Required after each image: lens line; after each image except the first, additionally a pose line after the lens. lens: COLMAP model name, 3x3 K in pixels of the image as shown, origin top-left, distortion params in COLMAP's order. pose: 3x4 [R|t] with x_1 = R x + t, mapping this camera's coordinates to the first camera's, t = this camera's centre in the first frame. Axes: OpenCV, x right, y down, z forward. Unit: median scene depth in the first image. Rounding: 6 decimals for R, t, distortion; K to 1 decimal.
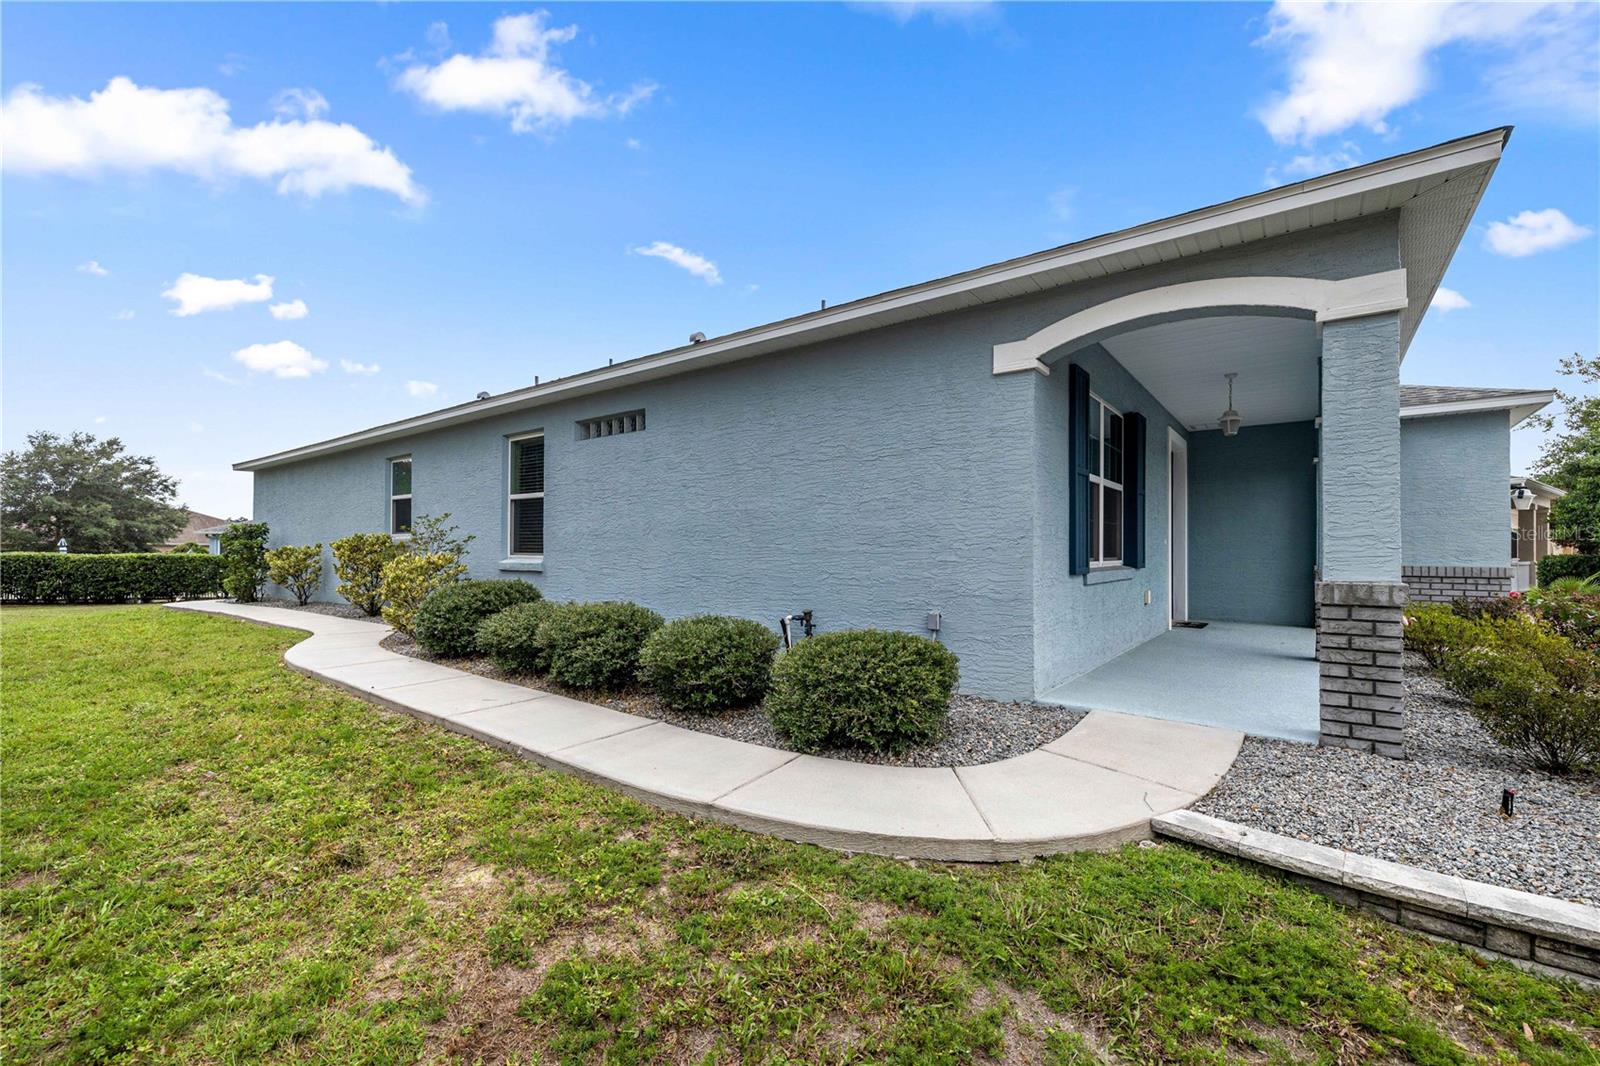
lens RADIAL K [[673.5, 0, 801.0], [0, 673.5, 543.2], [0, 0, 1]] dist [-0.000741, -0.000859]
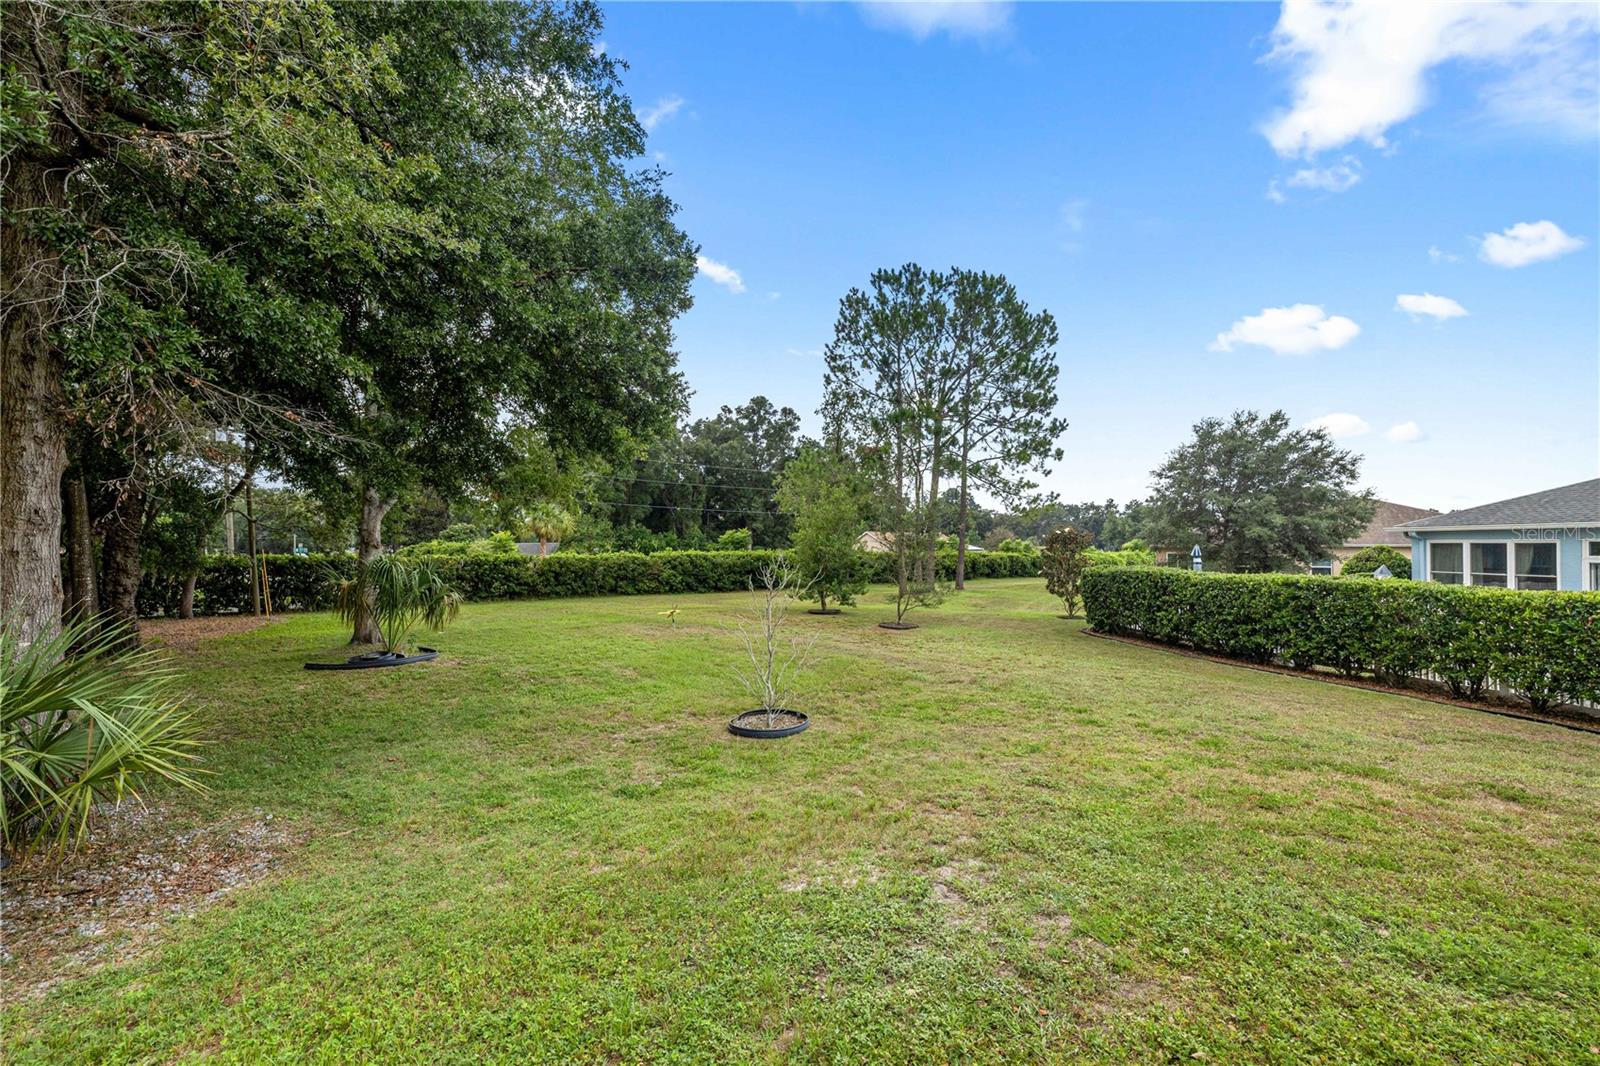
lens RADIAL K [[673.5, 0, 798.6], [0, 673.5, 533.3], [0, 0, 1]] dist [-0.000741, -0.000859]
pose [[0.124595, -0.022113, -0.991961, -0.334994], [0.015428, 0.999674, -0.020347, -0.008031], [0.992088, -0.012768, 0.124895, 0.365616]]
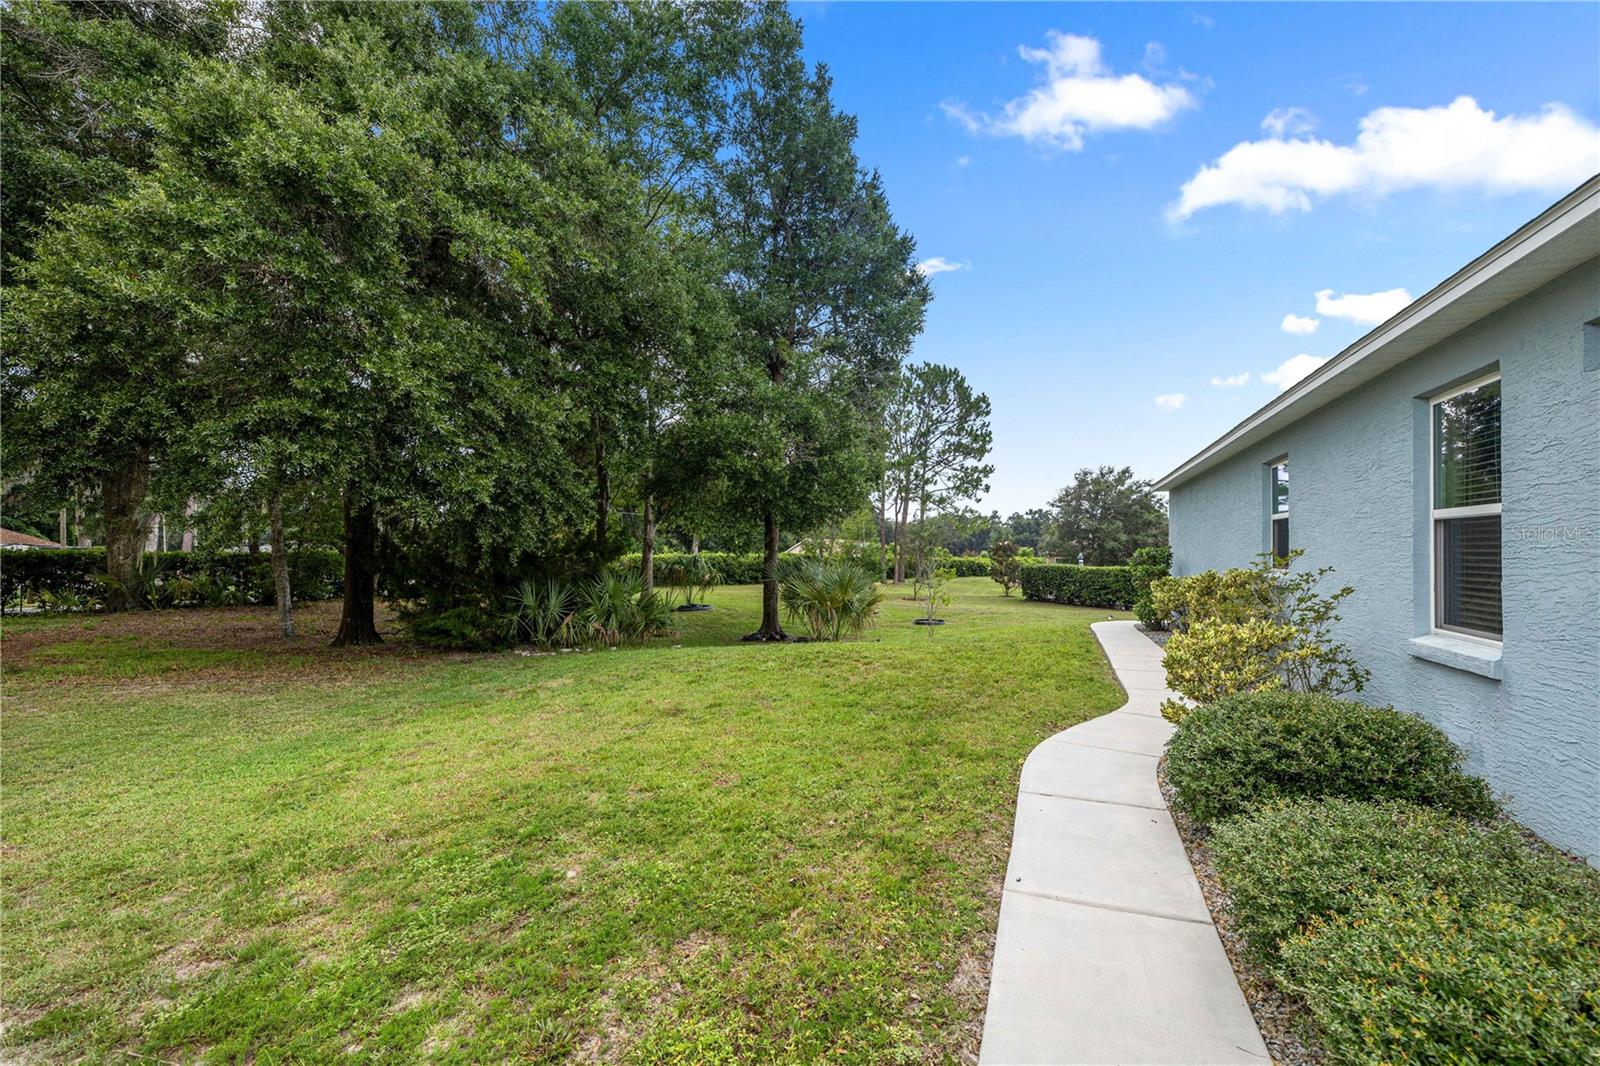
lens RADIAL K [[673.5, 0, 794.5], [0, 673.5, 540.7], [0, 0, 1]] dist [-0.000741, -0.000859]
pose [[0.274302, -0.014924, -0.961528, -0.017551], [0.005400, 0.999888, -0.013979, -0.010546], [0.961628, -0.001358, 0.274352, 0.093772]]
